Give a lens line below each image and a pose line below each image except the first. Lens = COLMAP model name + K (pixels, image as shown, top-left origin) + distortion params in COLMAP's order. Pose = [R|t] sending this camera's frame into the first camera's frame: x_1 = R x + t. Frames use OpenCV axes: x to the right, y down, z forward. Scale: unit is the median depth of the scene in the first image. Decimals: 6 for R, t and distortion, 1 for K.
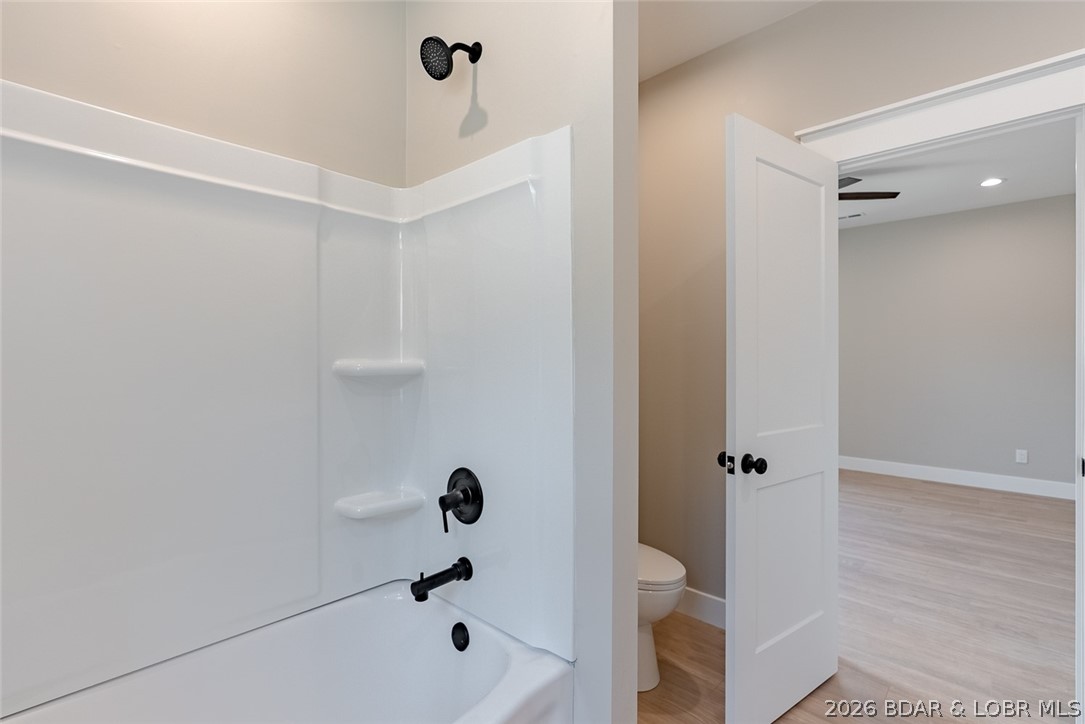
lens RADIAL K [[495.8, 0, 542.1], [0, 495.8, 358.8], [0, 0, 1]] dist [-0.002796, 0.000049]
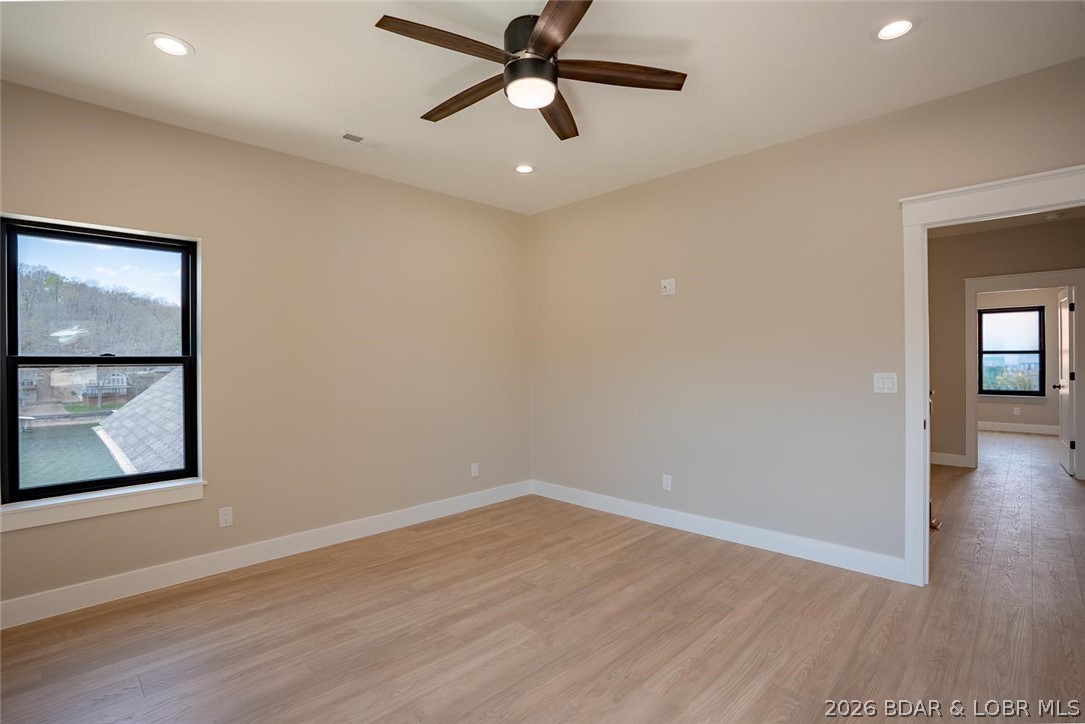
lens RADIAL K [[514.7, 0, 552.9], [0, 514.7, 364.4], [0, 0, 1]] dist [-0.021980, 0.000384]
pose [[0.003074, -0.011876, 0.999925, -0.013114], [0.008644, 0.999892, 0.011849, -0.022741], [-0.999958, 0.008607, 0.003177, 1.353519]]
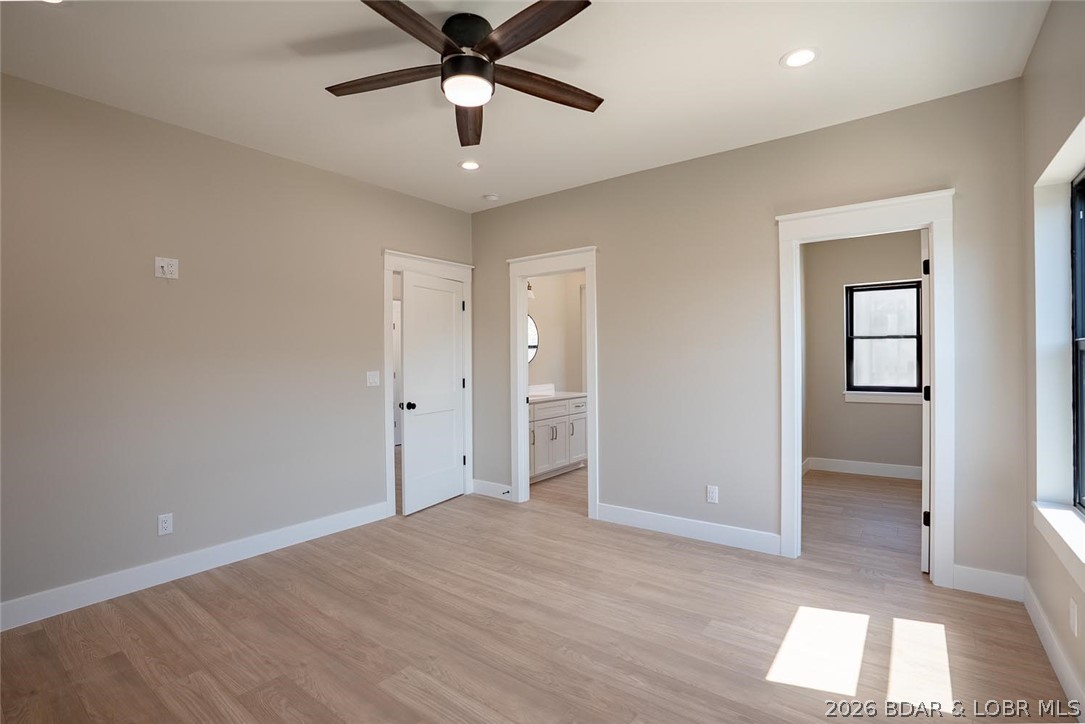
lens RADIAL K [[503.0, 0, 531.5], [0, 503.0, 357.8], [0, 0, 1]] dist [-0.052833, 0.020247]
pose [[-0.994789, 0.006530, -0.101744, 0.718714], [0.007996, 0.999870, -0.014002, -0.002613], [0.101640, -0.014743, -0.994712, 2.113743]]
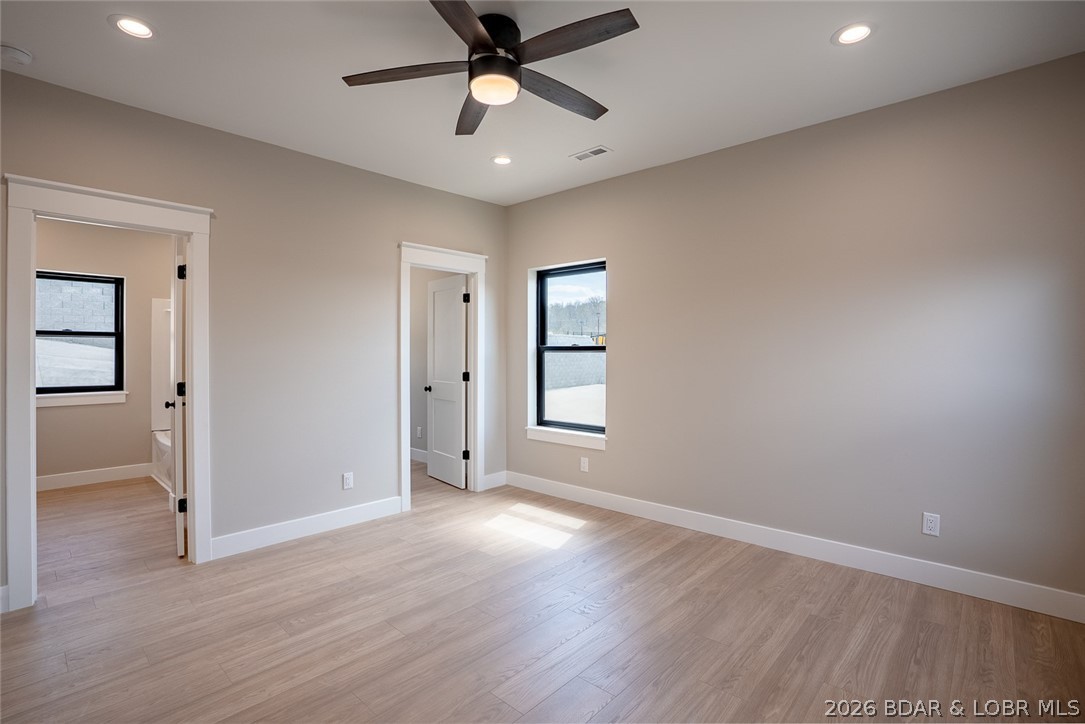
lens RADIAL K [[503.0, 0, 531.5], [0, 503.0, 357.8], [0, 0, 1]] dist [-0.052833, 0.020247]
pose [[0.008591, 0.001100, -0.999962, 1.472019], [0.002897, 0.999995, 0.001125, -0.010681], [0.999959, -0.002907, 0.008588, 1.430325]]
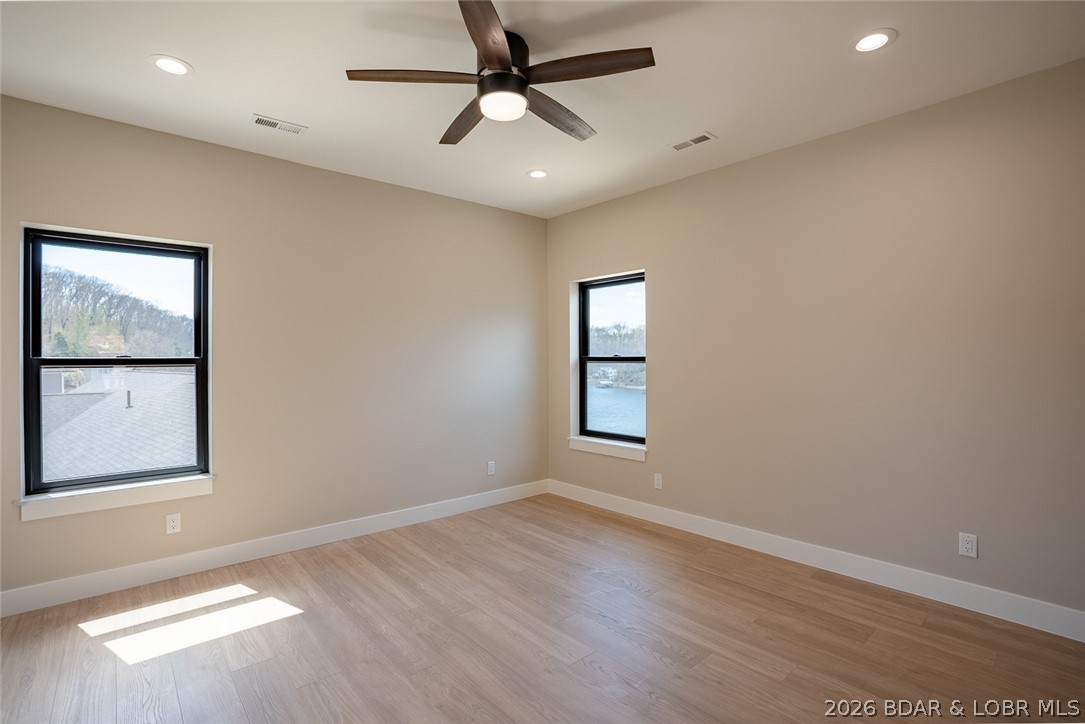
lens RADIAL K [[515.2, 0, 516.8], [0, 515.2, 378.1], [0, 0, 1]] dist [-0.024101, 0.000438]
pose [[0.992683, -0.010581, -0.120281, 0.840977], [0.014050, 0.999508, 0.028030, -0.016114], [0.119926, -0.029515, 0.992344, 0.638594]]
